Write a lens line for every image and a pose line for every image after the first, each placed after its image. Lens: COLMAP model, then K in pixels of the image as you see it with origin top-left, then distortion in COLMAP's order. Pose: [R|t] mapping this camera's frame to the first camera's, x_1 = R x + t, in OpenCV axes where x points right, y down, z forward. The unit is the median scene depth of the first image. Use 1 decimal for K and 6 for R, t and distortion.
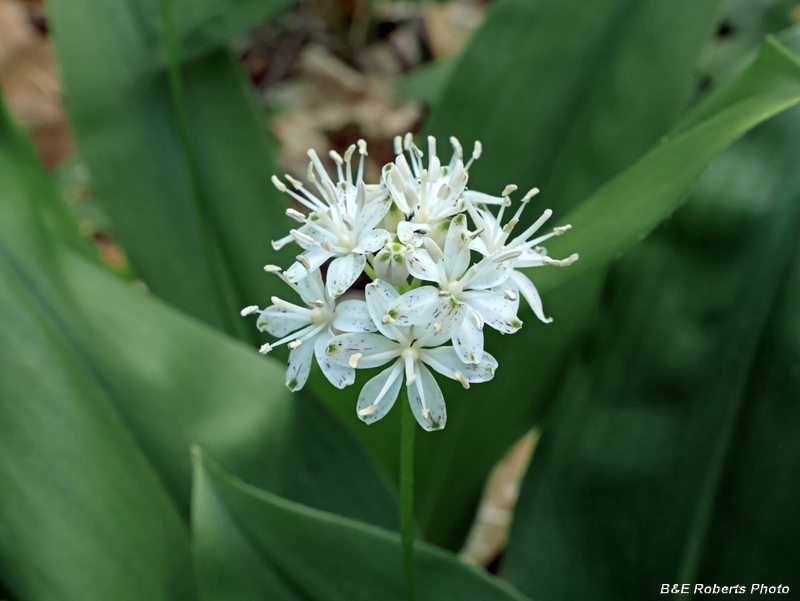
lens RADIAL K [[1267.6, 0, 399.1], [0, 1267.6, 301.4], [0, 0, 1]] dist [0.038941, 0.000000]
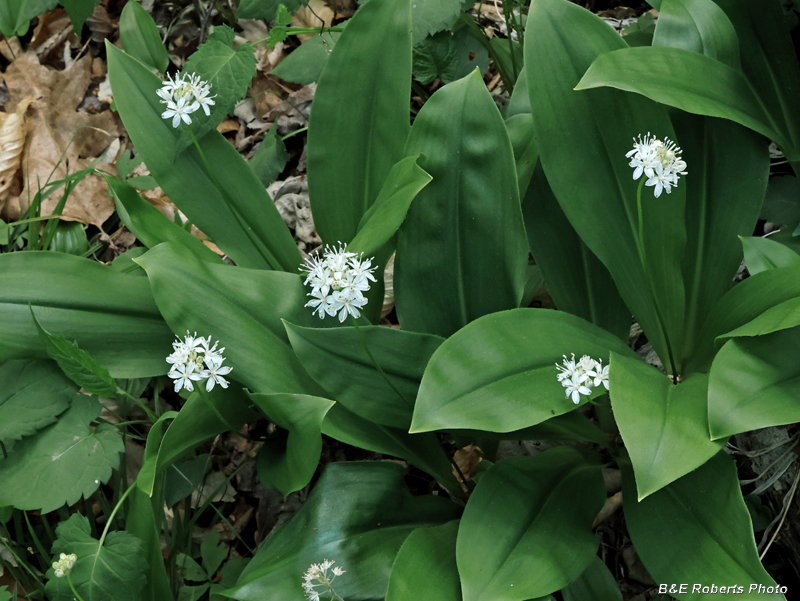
lens RADIAL K [[1267.6, 0, 400.4], [0, 1267.6, 300.2], [0, 0, 1]] dist [0.038941, 0.000000]
pose [[0.942500, -0.333904, 0.014231, 0.118817], [0.318496, 0.910280, 0.264480, -1.022071], [-0.101265, -0.244740, 0.964286, -3.066093]]
